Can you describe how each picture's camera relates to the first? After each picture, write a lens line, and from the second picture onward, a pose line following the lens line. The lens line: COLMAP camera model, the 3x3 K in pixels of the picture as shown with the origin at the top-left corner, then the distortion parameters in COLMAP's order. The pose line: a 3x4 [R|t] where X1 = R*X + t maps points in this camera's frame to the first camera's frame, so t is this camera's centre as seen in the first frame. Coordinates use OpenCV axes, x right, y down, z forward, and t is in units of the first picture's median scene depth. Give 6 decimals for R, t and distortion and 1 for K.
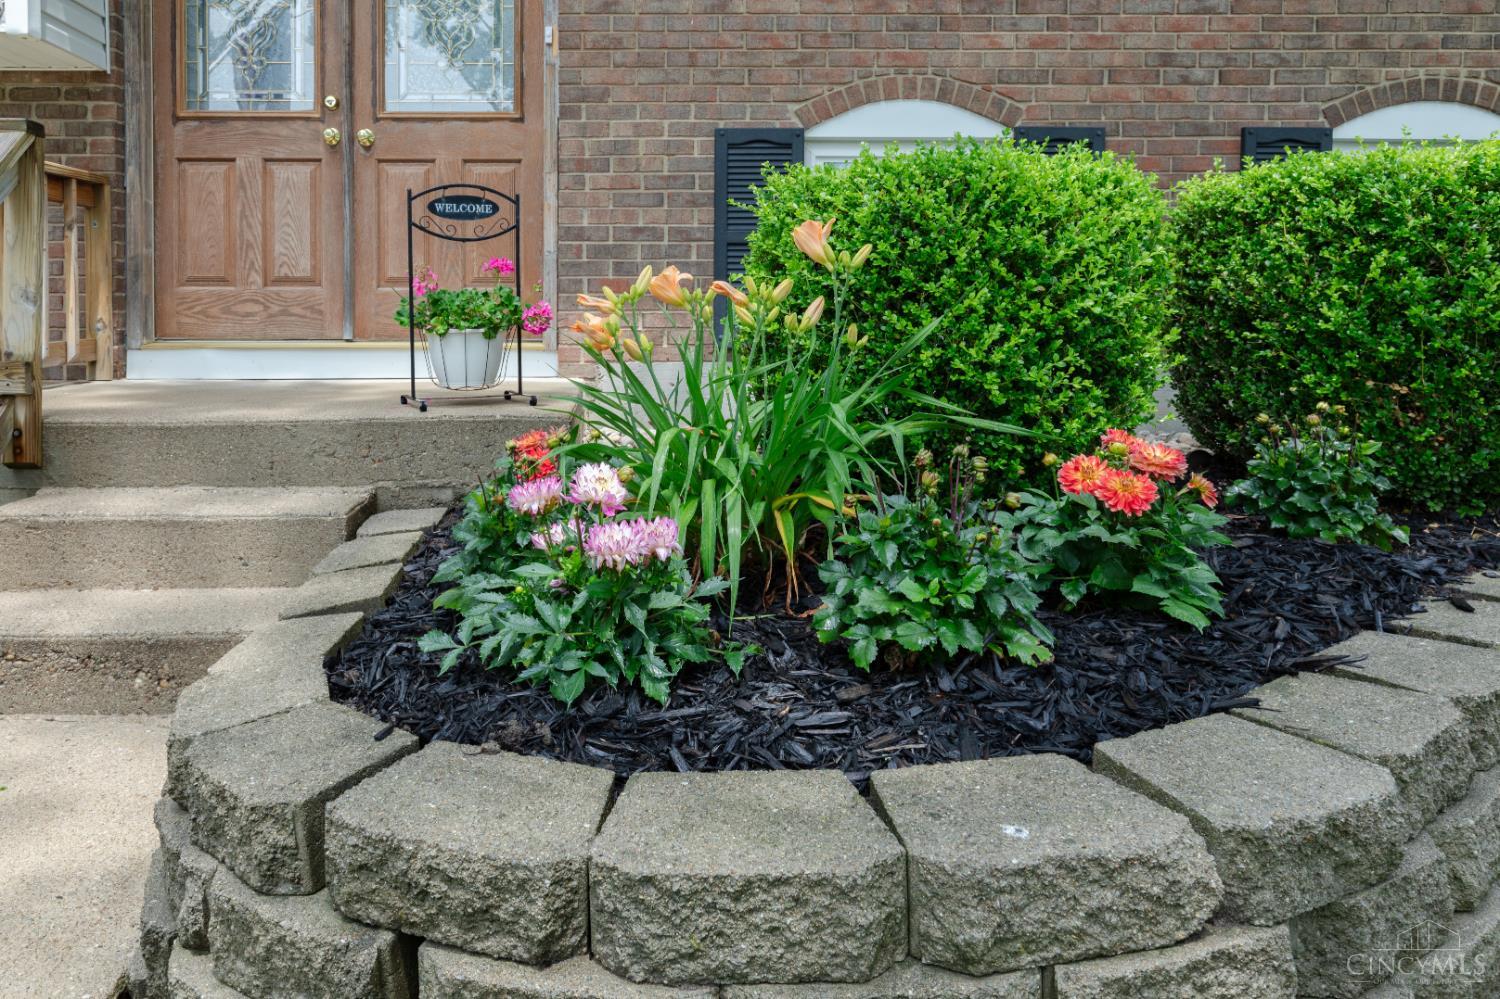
lens RADIAL K [[1060.1, 0, 747.7], [0, 1060.1, 323.5], [0, 0, 1]] dist [0.005476, -0.000723]
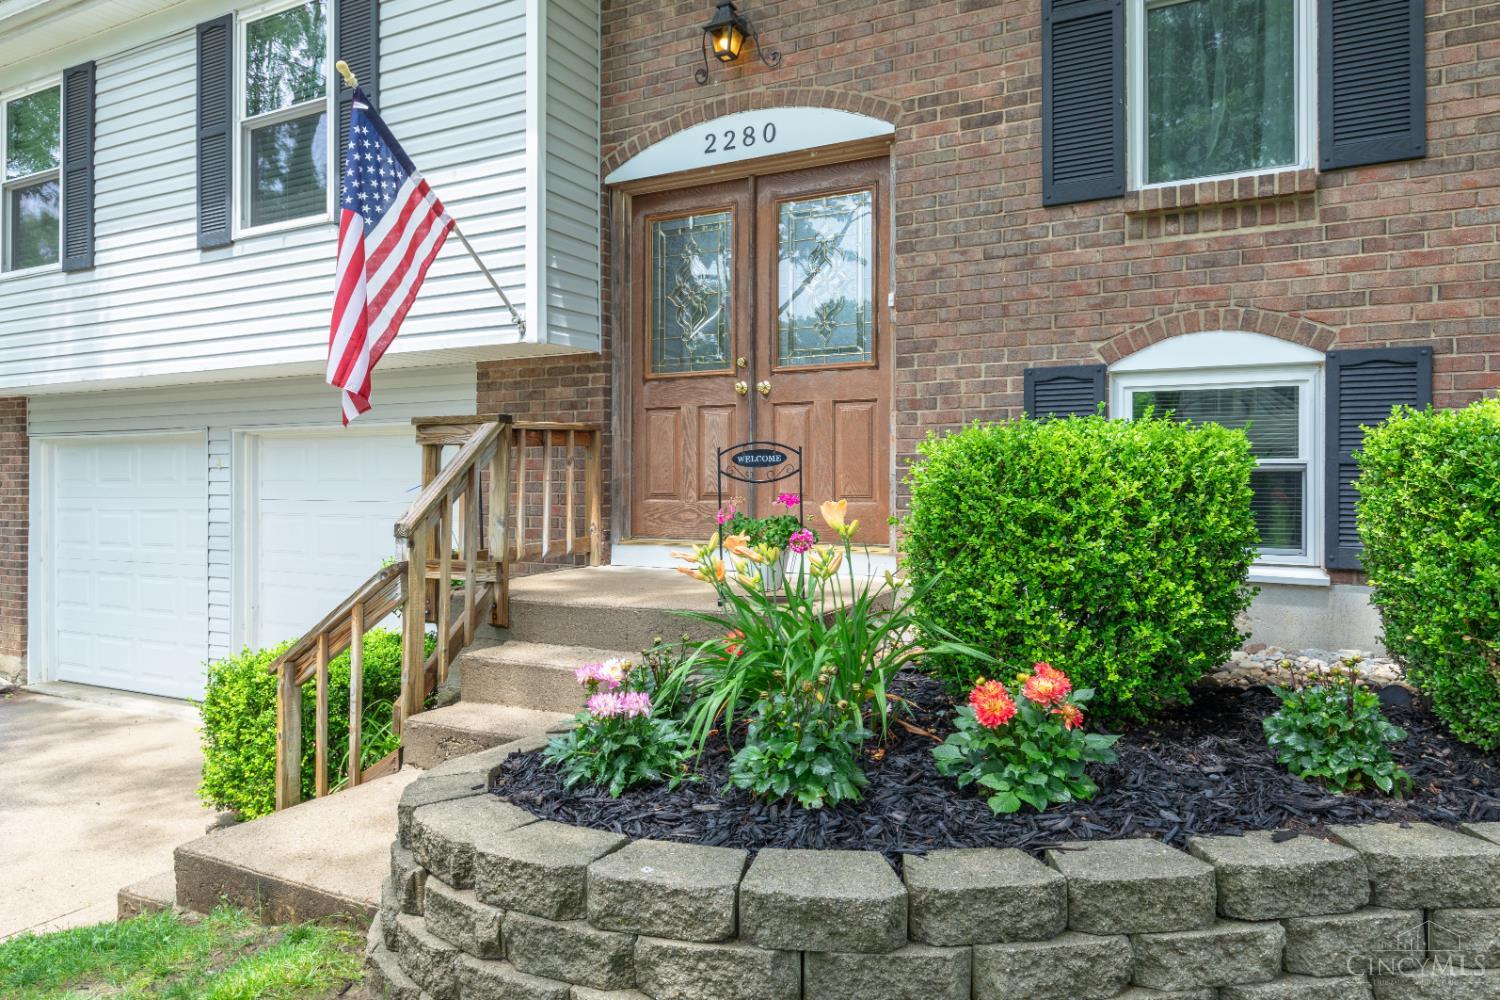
lens RADIAL K [[993.2, 0, 750.5], [0, 993.2, 475.1], [0, 0, 1]] dist [0.002562, 0.000576]
pose [[0.880478, -0.003221, -0.474077, 0.218700], [-0.011875, 0.999513, -0.028845, -0.033063], [0.473939, 0.031027, 0.880011, -0.090887]]
